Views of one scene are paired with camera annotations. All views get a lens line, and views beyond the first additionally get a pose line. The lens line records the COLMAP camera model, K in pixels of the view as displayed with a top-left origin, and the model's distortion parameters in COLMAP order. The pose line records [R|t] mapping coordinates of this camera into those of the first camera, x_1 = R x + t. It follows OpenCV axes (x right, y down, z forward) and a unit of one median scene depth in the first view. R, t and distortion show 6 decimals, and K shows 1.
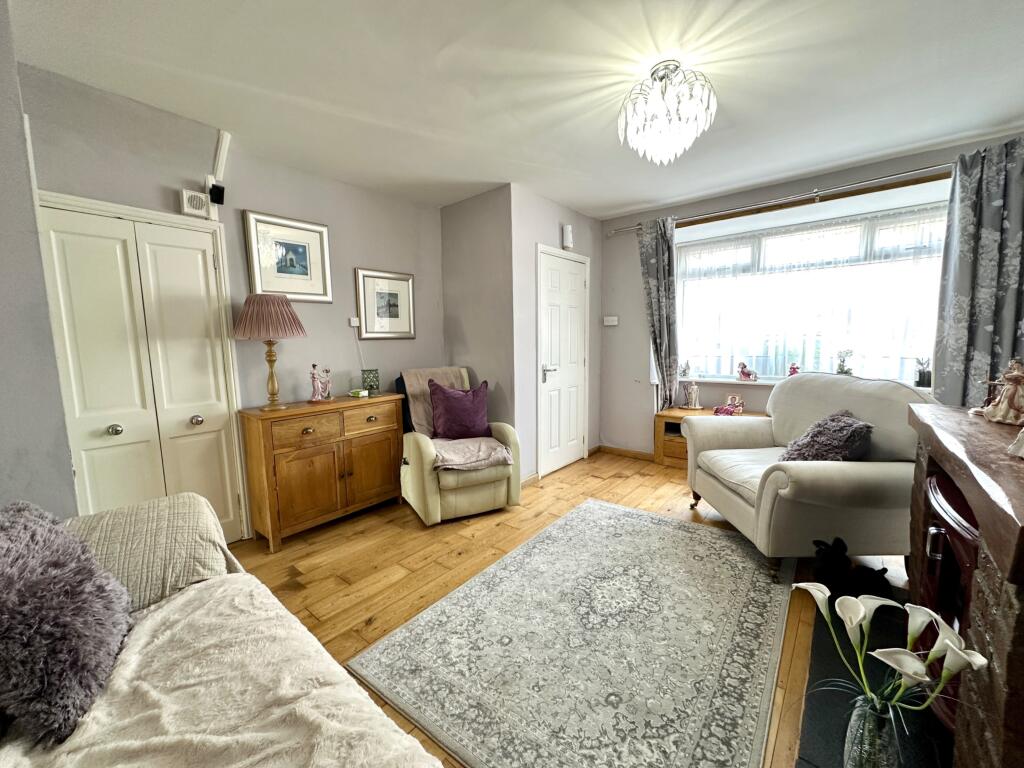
lens RADIAL K [[408.5, 0, 509.9], [0, 408.5, 382.9], [0, 0, 1]] dist [-0.001679, -0.000209]
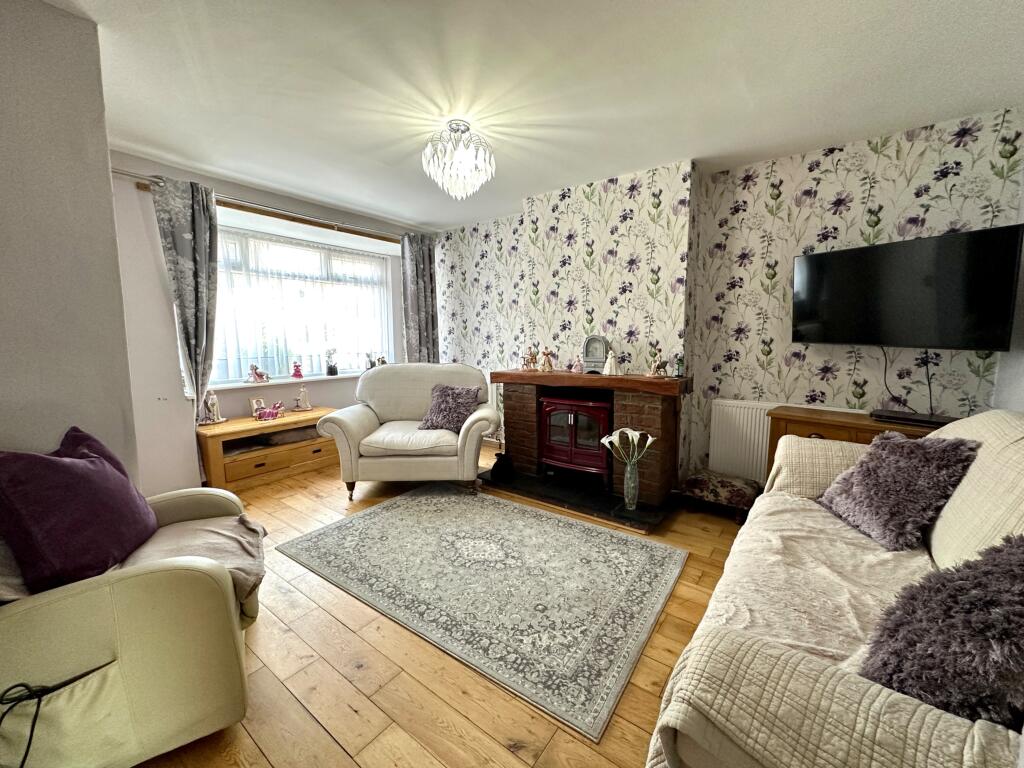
lens RADIAL K [[418.8, 0, 506.1], [0, 418.8, 383.3], [0, 0, 1]] dist [-0.000404, -0.000153]
pose [[-0.042804, -0.096689, 0.994394, -0.546335], [0.109040, 0.988908, 0.100850, -0.048634], [-0.993115, 0.112746, -0.031786, 0.537368]]
